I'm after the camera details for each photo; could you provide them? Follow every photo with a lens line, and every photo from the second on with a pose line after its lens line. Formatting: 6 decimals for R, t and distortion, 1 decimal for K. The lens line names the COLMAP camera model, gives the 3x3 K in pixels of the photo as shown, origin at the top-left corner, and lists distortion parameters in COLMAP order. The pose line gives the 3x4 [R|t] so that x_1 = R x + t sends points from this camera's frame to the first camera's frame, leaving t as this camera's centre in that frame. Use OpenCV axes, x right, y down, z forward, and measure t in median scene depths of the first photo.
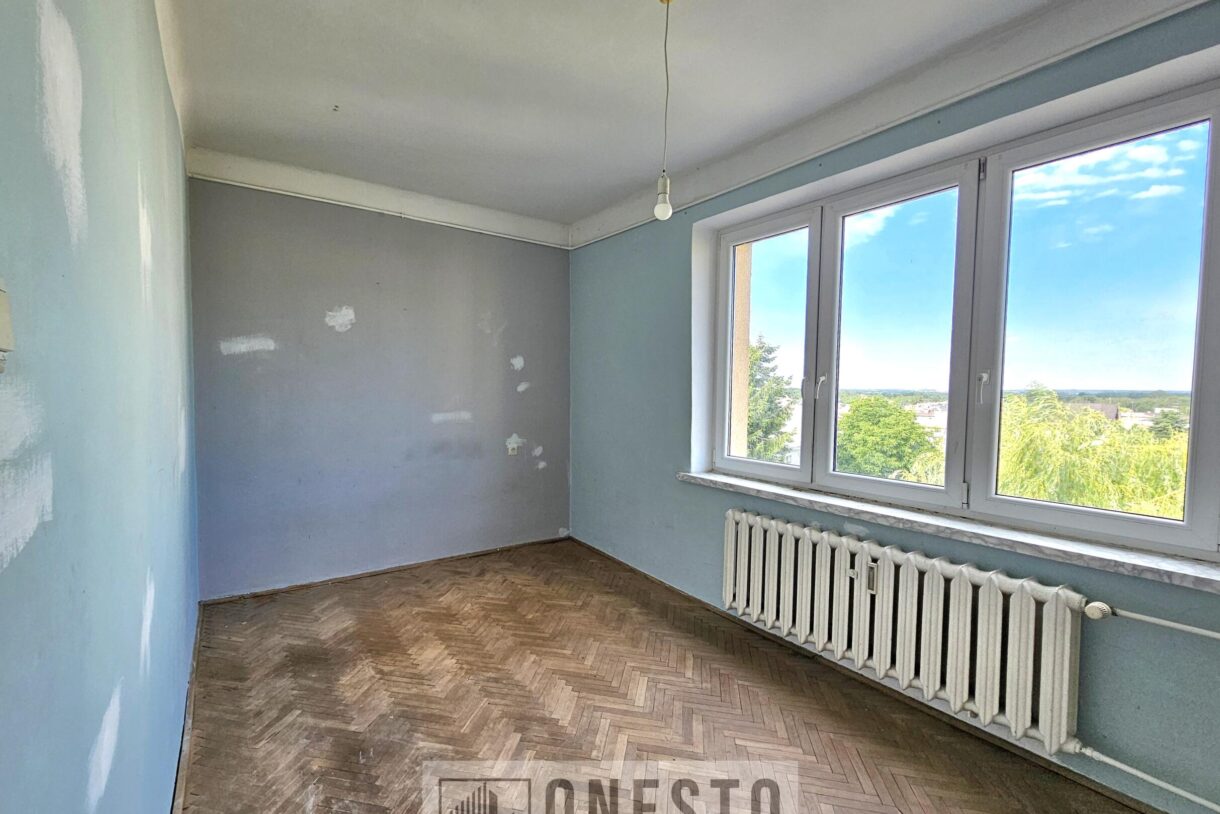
lens RADIAL K [[539.8, 0, 612.9], [0, 539.8, 435.2], [0, 0, 1]] dist [-0.000525, -0.000186]
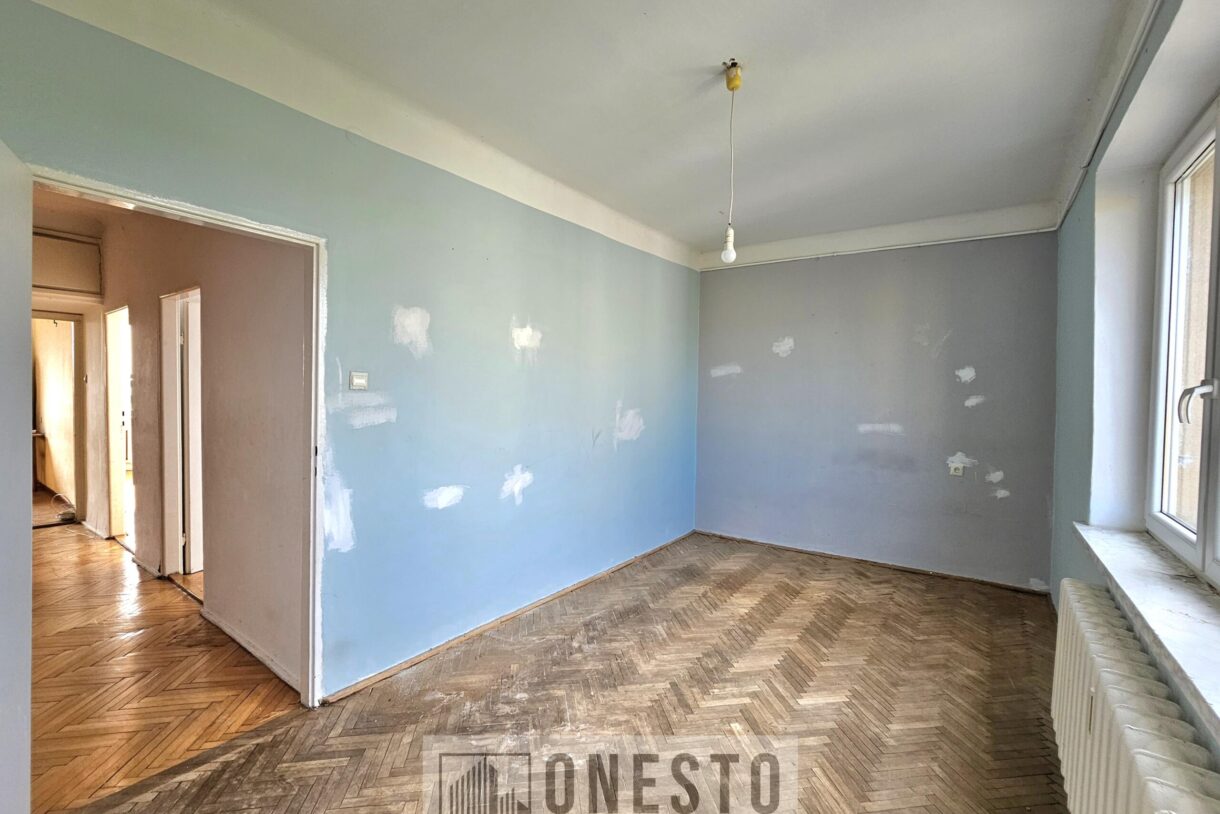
lens RADIAL K [[539.8, 0, 612.9], [0, 539.8, 435.2], [0, 0, 1]] dist [-0.000525, -0.000186]
pose [[0.332758, 0.072507, -0.940221, 0.599813], [-0.095876, 0.994474, 0.042759, -0.018072], [0.938126, 0.075916, 0.337871, 0.181023]]
